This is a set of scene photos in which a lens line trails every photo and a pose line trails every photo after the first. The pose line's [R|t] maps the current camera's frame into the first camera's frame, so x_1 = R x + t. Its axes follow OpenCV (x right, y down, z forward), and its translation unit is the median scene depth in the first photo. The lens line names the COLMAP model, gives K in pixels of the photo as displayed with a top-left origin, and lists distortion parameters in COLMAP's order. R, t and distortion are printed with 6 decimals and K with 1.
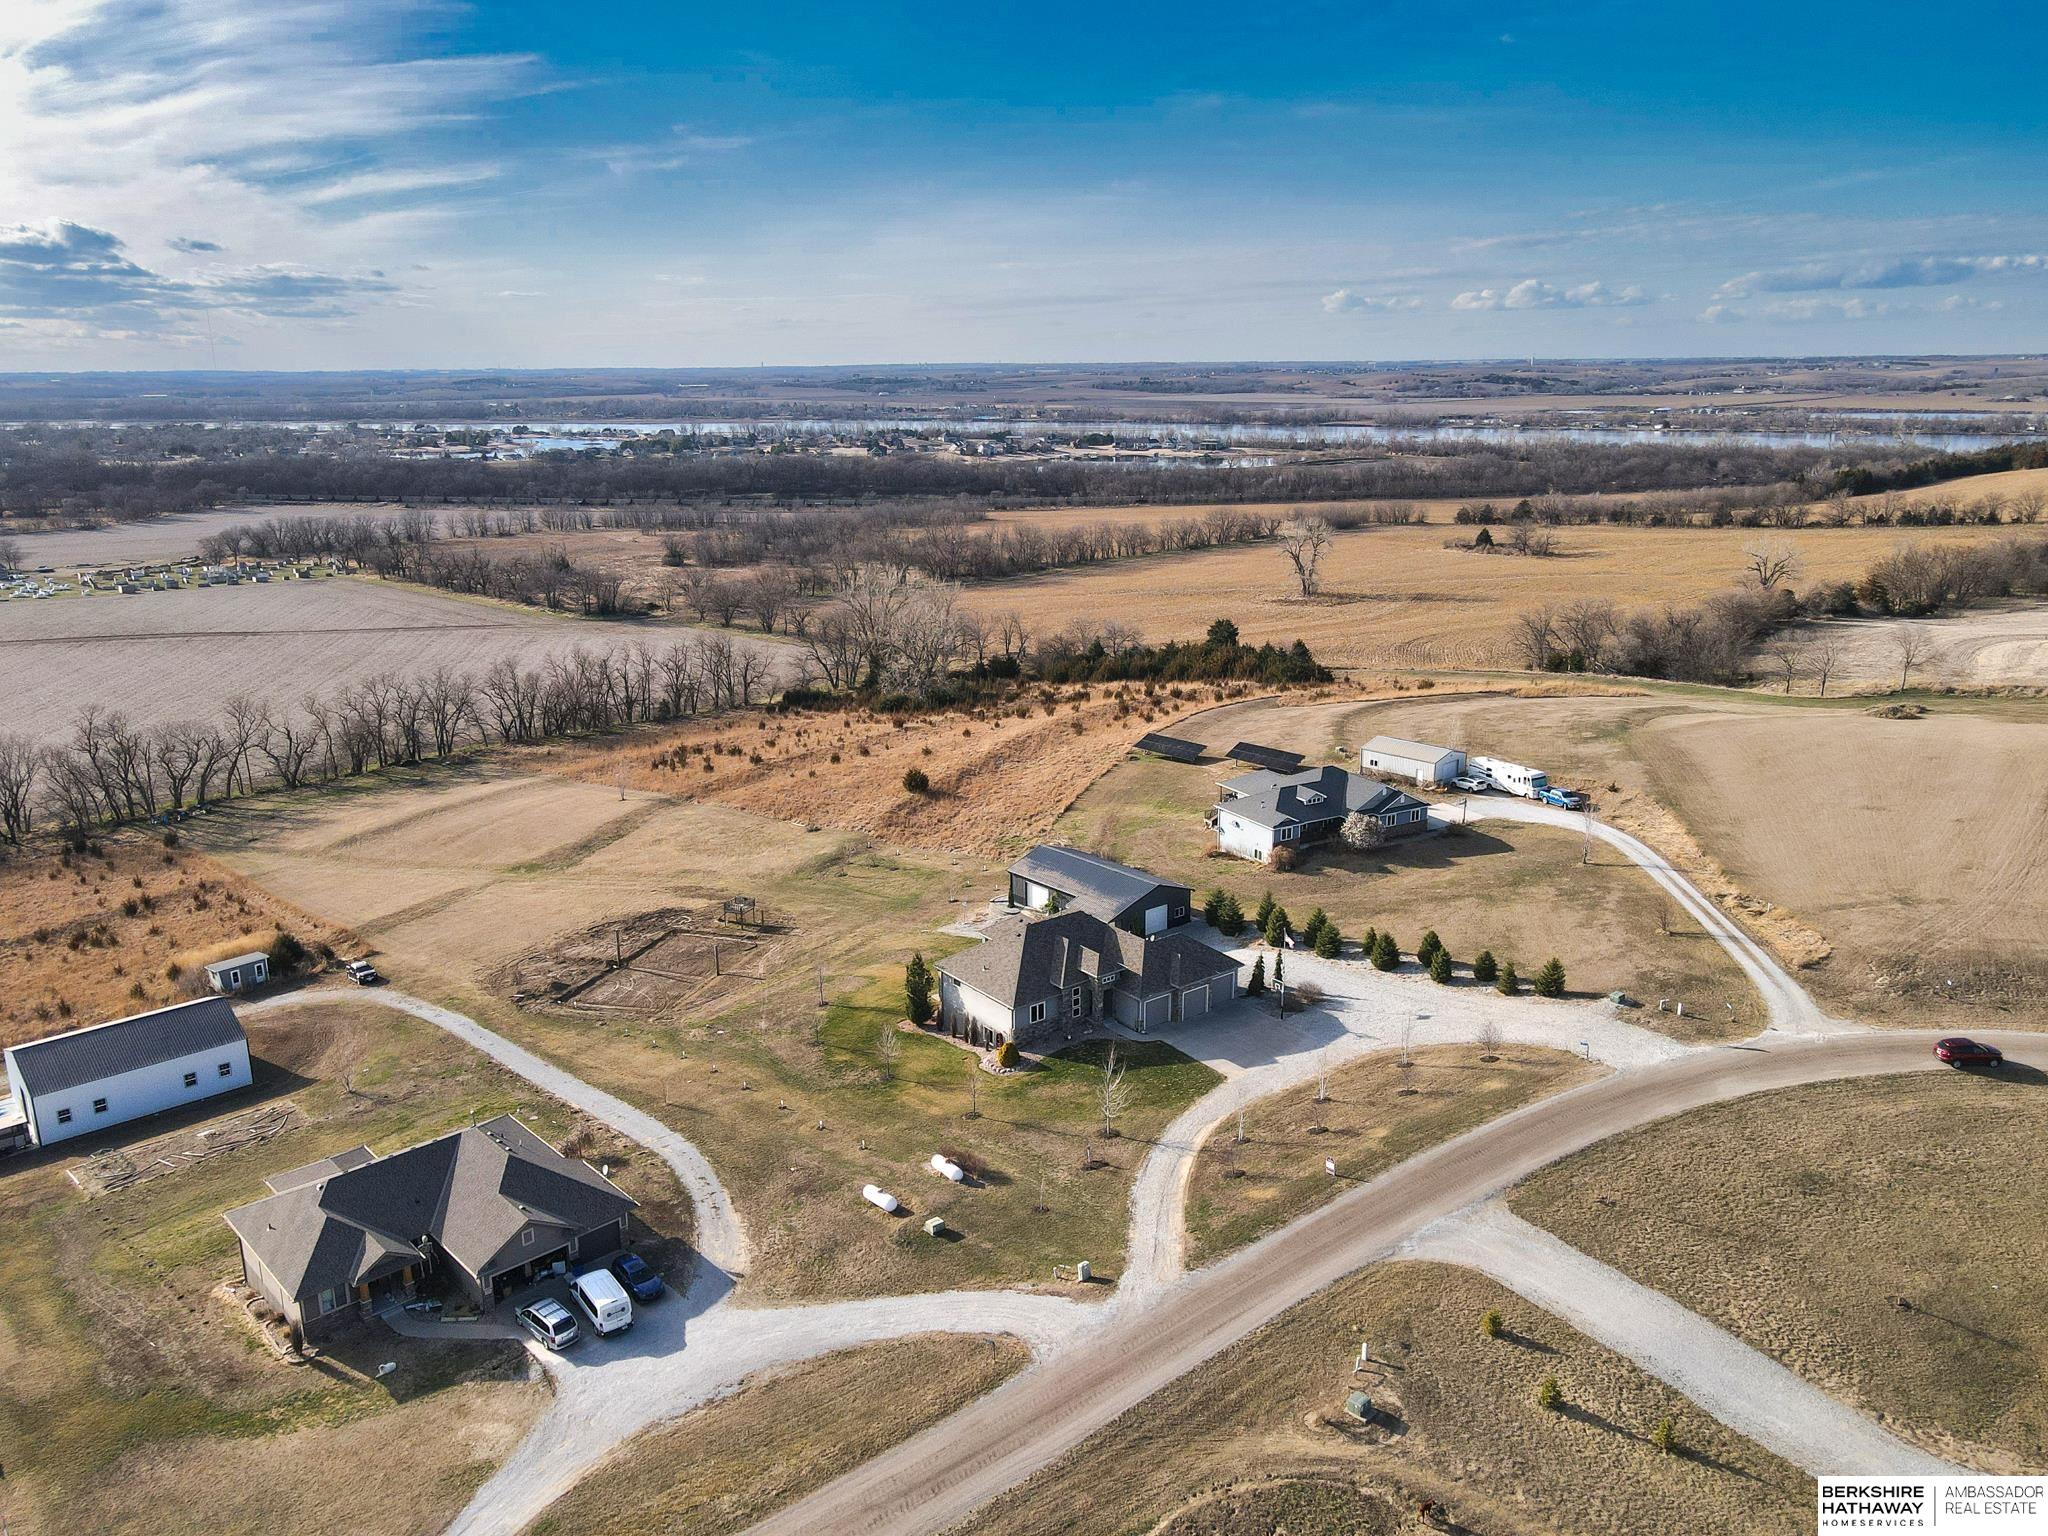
lens RADIAL K [[1535.1, 0, 1010.6], [0, 1535.1, 766.8], [0, 0, 1]] dist [0.004236, 0.030911]
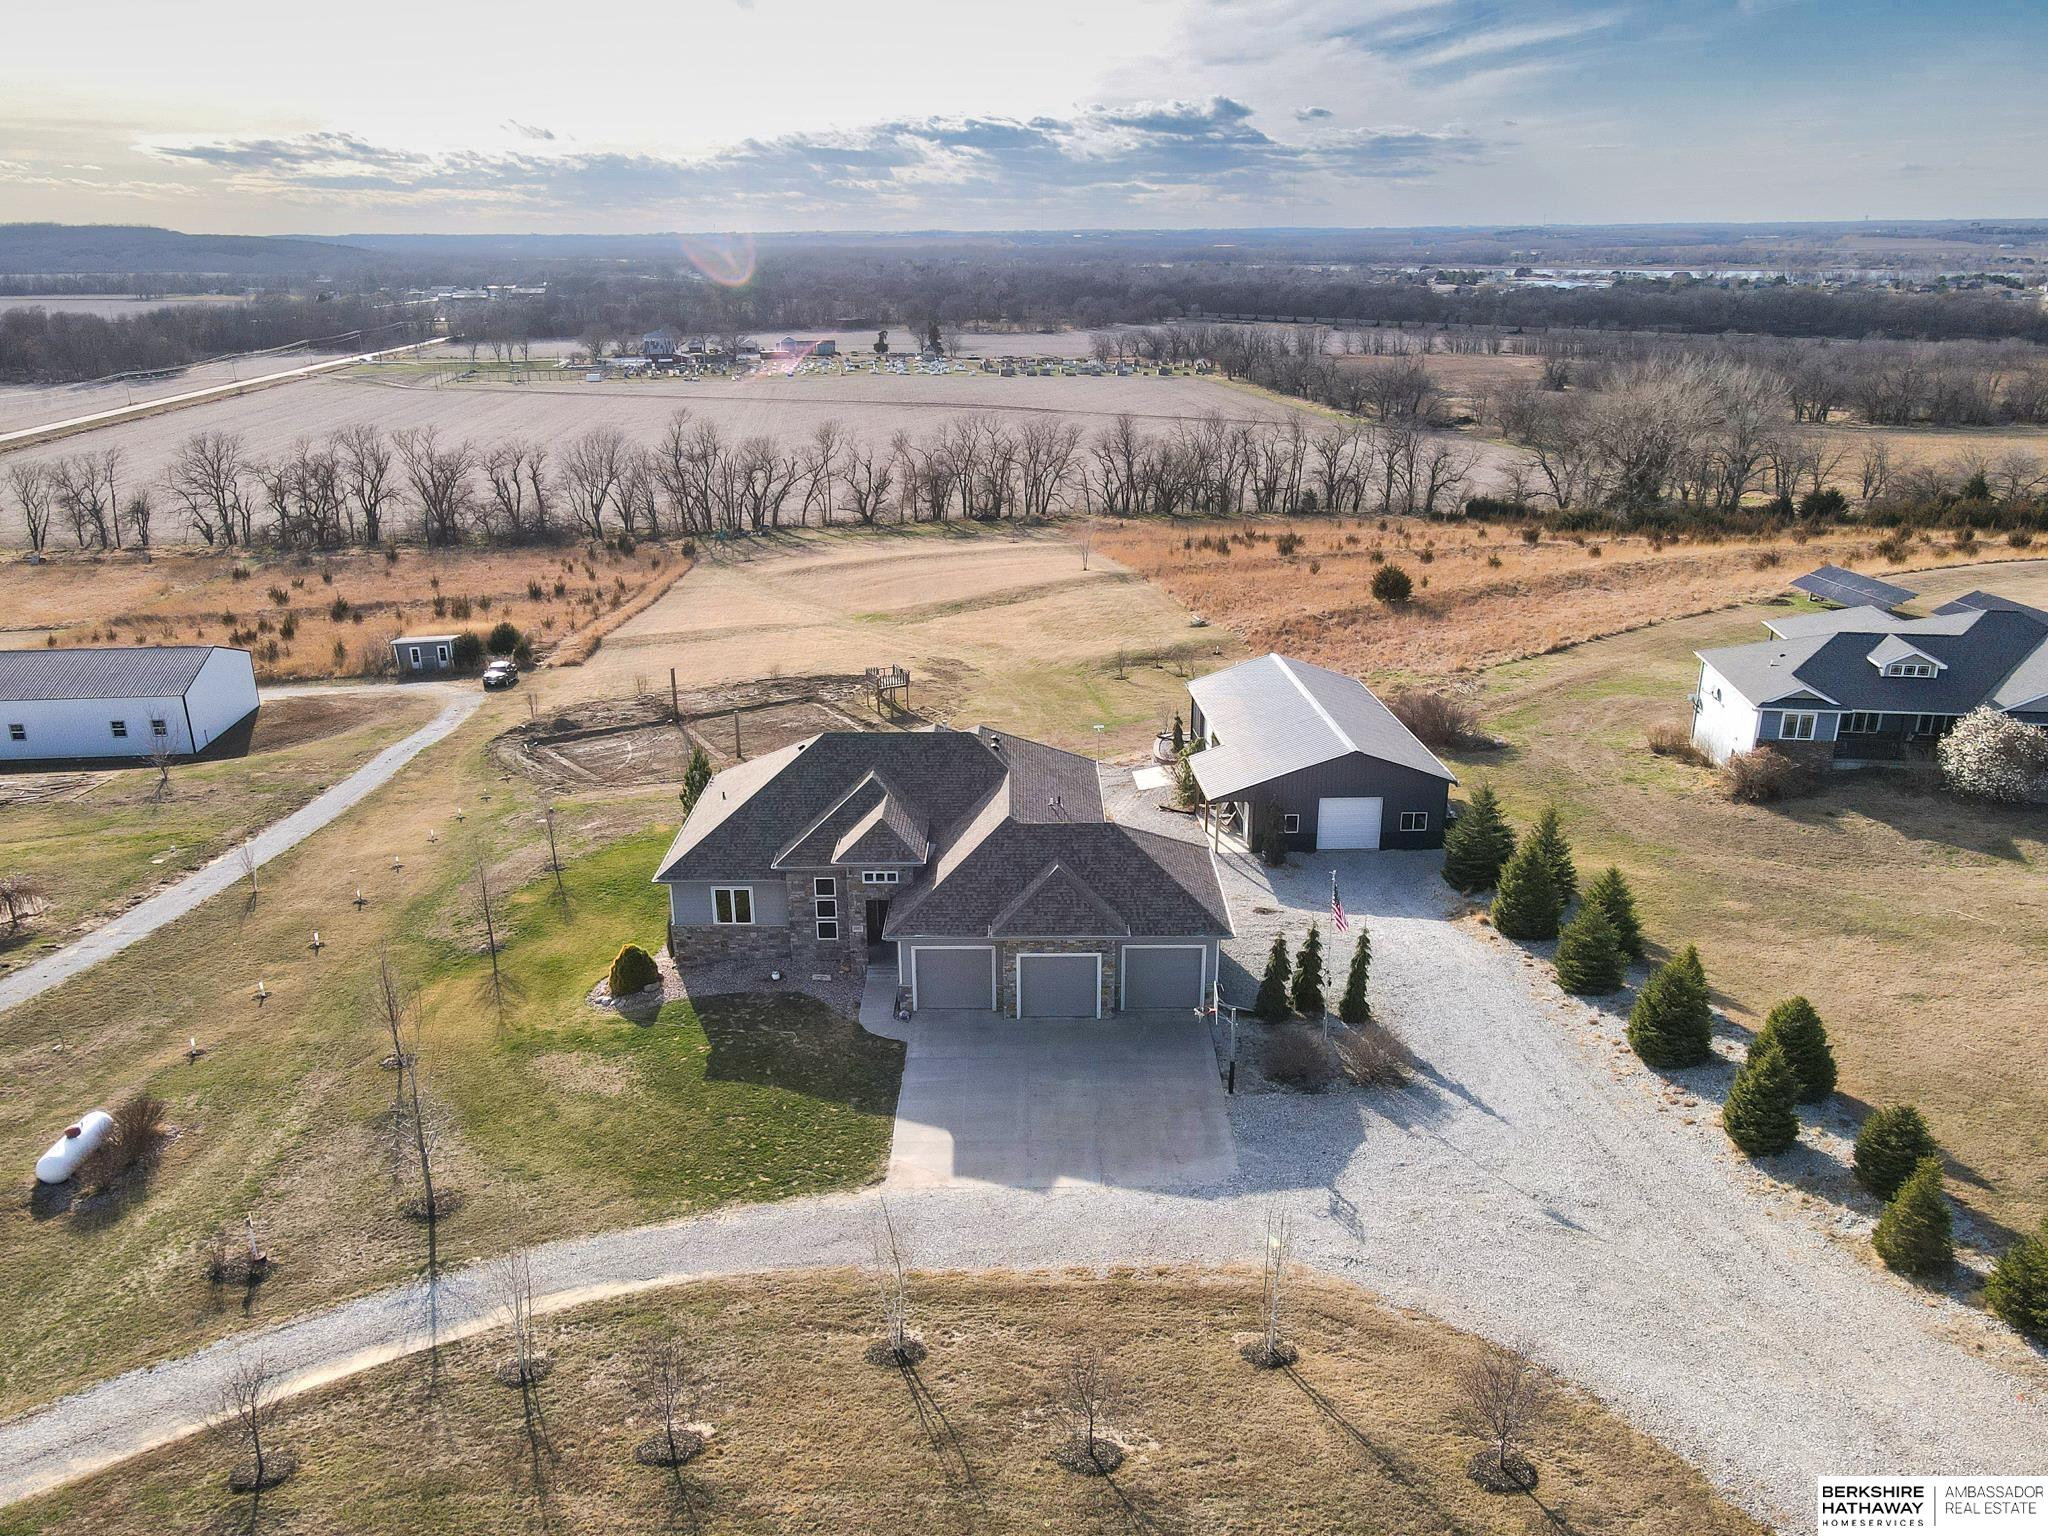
lens RADIAL K [[1535.1, 0, 1010.6], [0, 1535.1, 766.8], [0, 0, 1]] dist [0.004236, 0.030911]
pose [[0.799146, 0.205964, -0.564751, 0.256320], [-0.159191, 0.978441, 0.131574, 0.033050], [0.579675, -0.015244, 0.814705, 0.503846]]
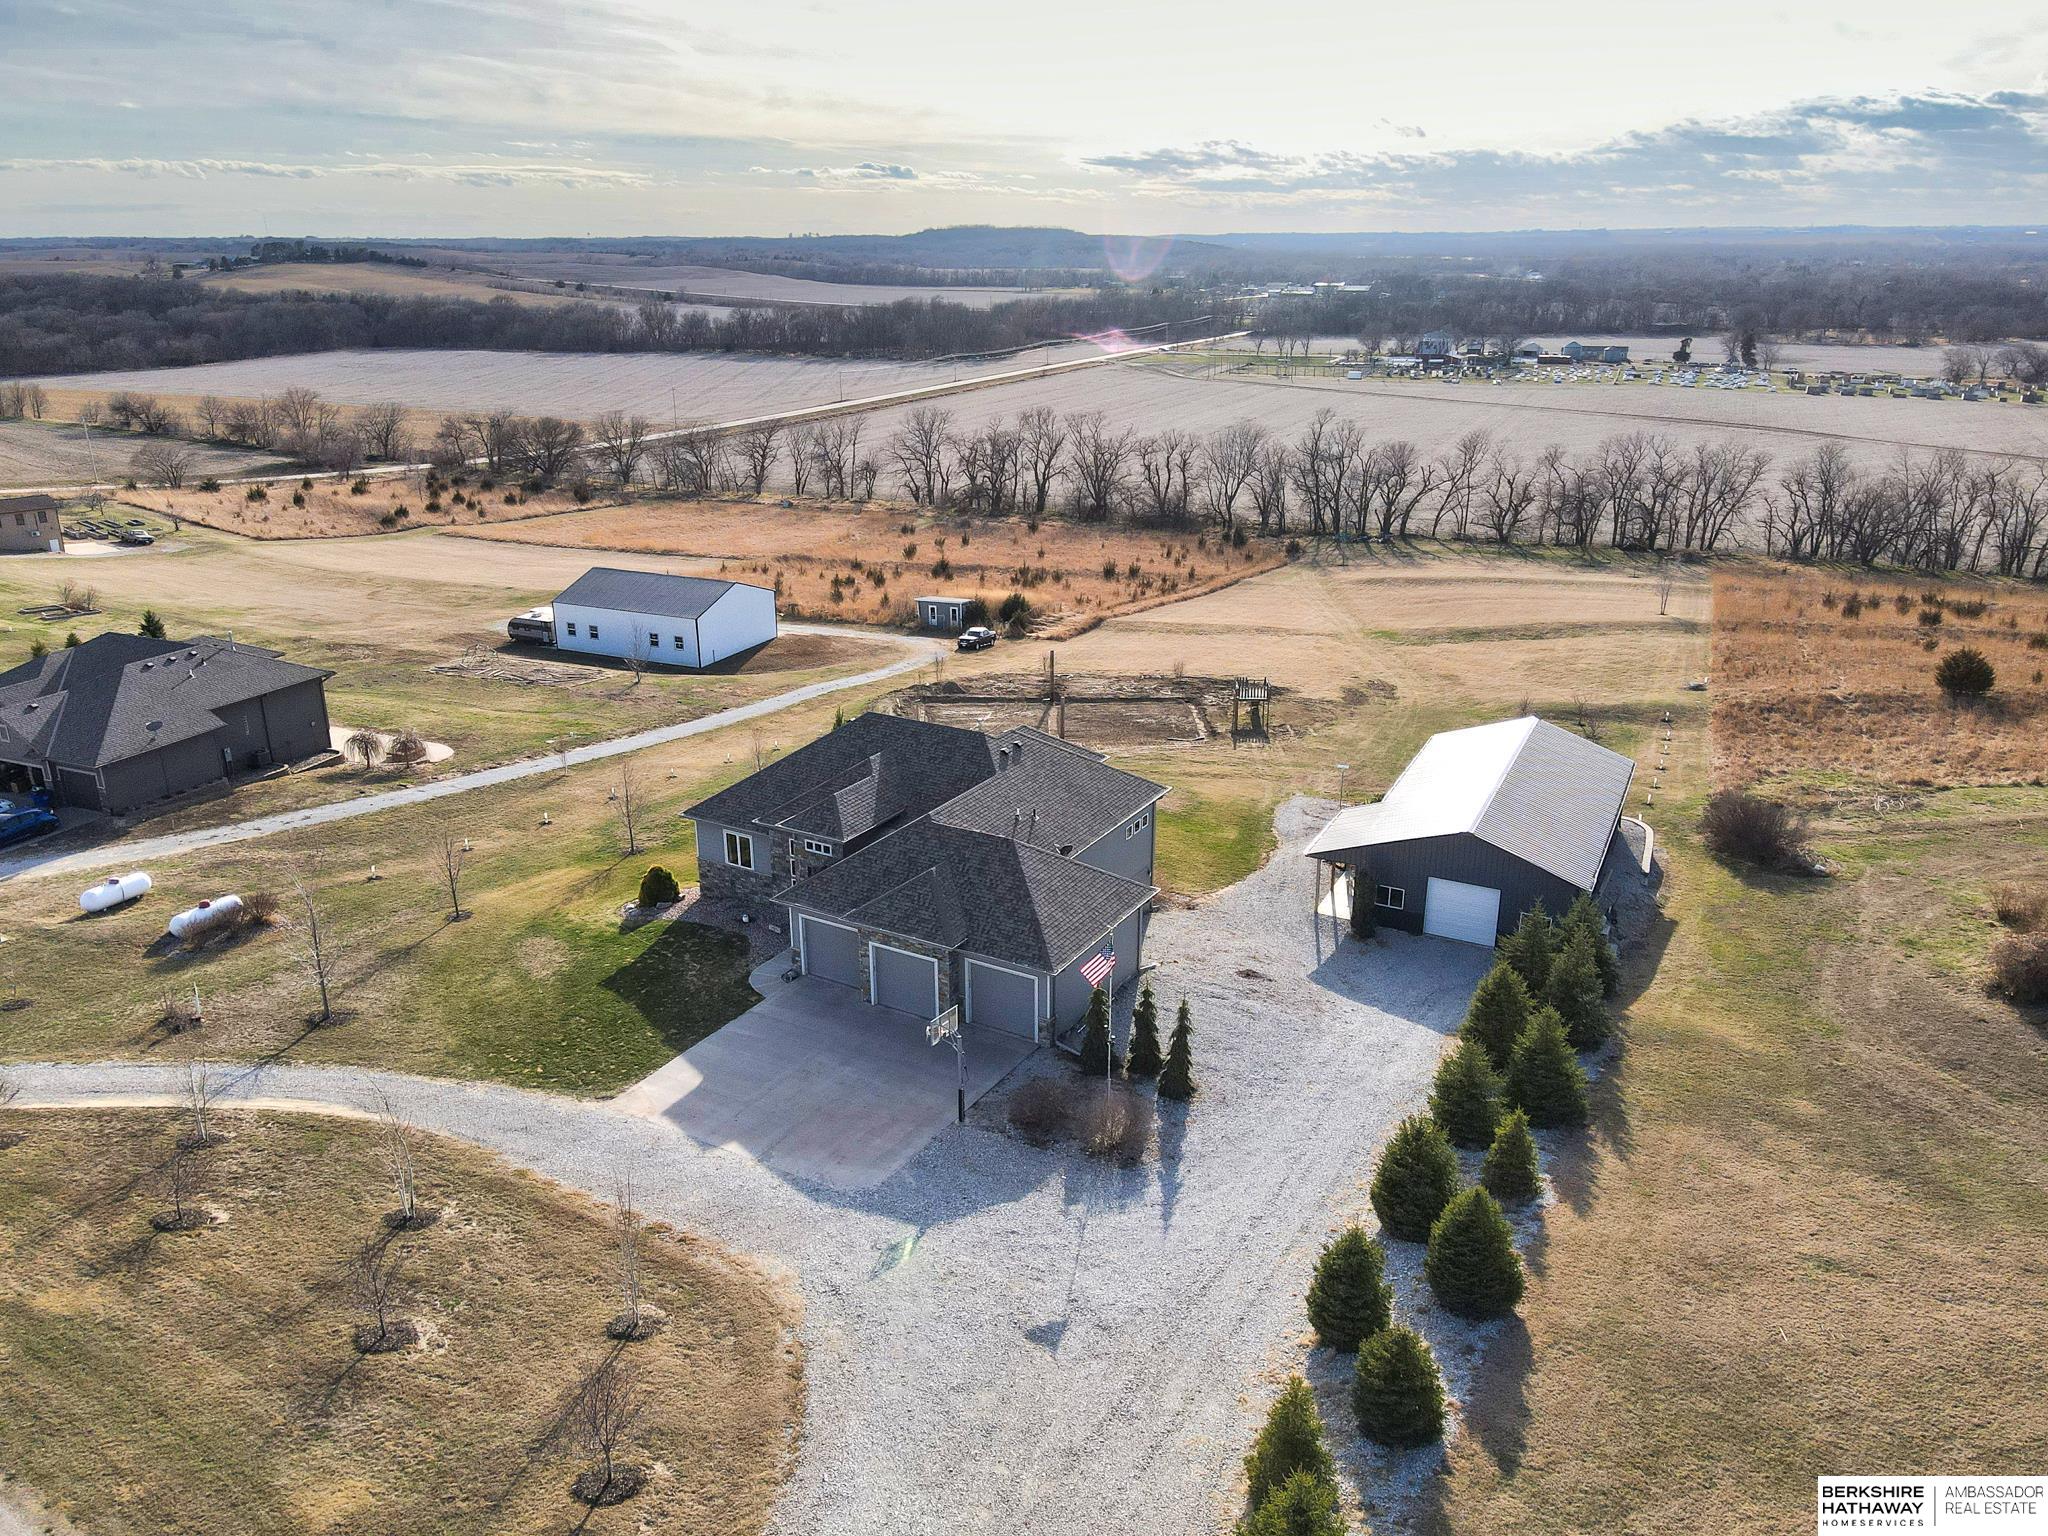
lens RADIAL K [[1535.1, 0, 1010.6], [0, 1535.1, 766.8], [0, 0, 1]] dist [0.004236, 0.030911]
pose [[0.380524, 0.314955, -0.869485, 0.378112], [-0.239334, 0.941724, 0.236380, -0.010172], [0.893264, 0.118149, 0.433728, 0.647764]]
